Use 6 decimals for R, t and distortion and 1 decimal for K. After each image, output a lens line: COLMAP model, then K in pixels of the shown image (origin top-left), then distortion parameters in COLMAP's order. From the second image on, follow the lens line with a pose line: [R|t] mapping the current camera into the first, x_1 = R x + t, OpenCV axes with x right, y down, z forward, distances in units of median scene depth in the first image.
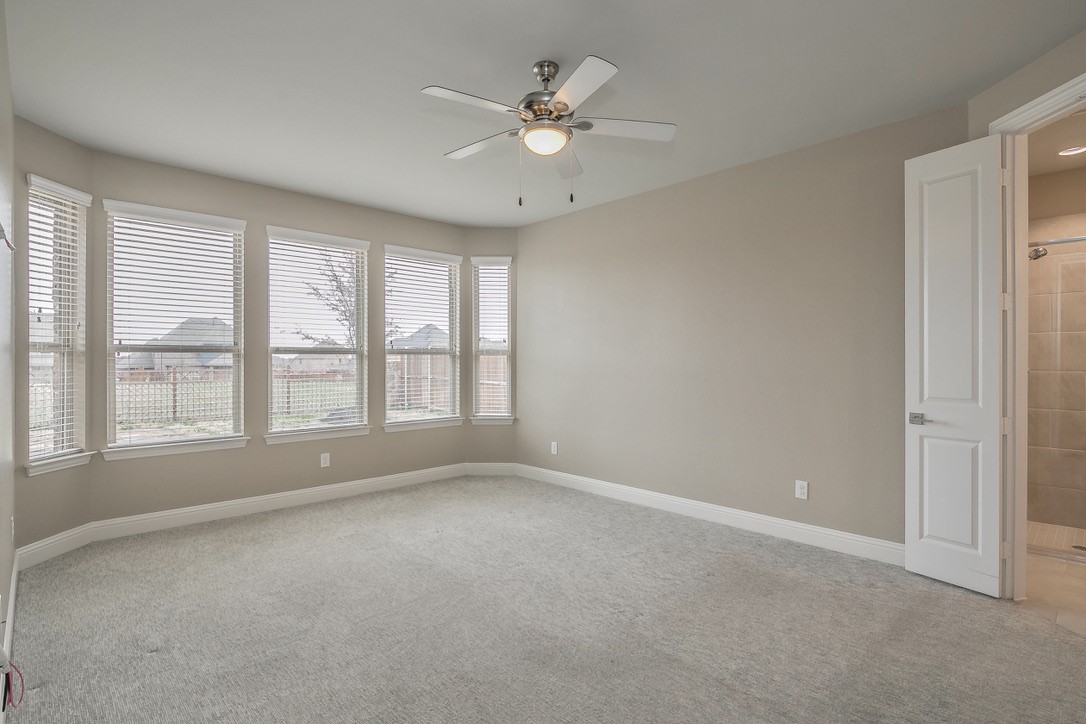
lens RADIAL K [[520.2, 0, 569.7], [0, 520.2, 356.2], [0, 0, 1]] dist [0.011747, -0.000905]
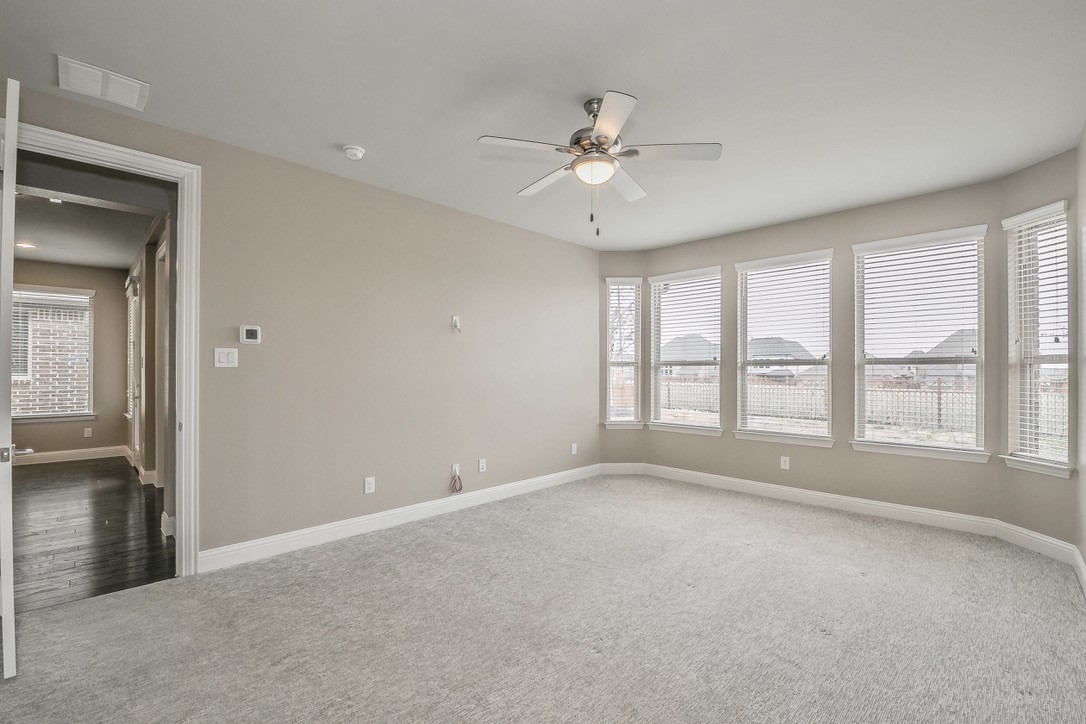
lens RADIAL K [[472.2, 0, 543.2], [0, 472.2, 366.7], [0, 0, 1]] dist [-0.009872, -0.003150]
pose [[0.029026, -0.007317, -0.999552, 0.442535], [0.005573, 0.999959, -0.007158, 0.002796], [0.999563, -0.005362, 0.029066, 0.413444]]
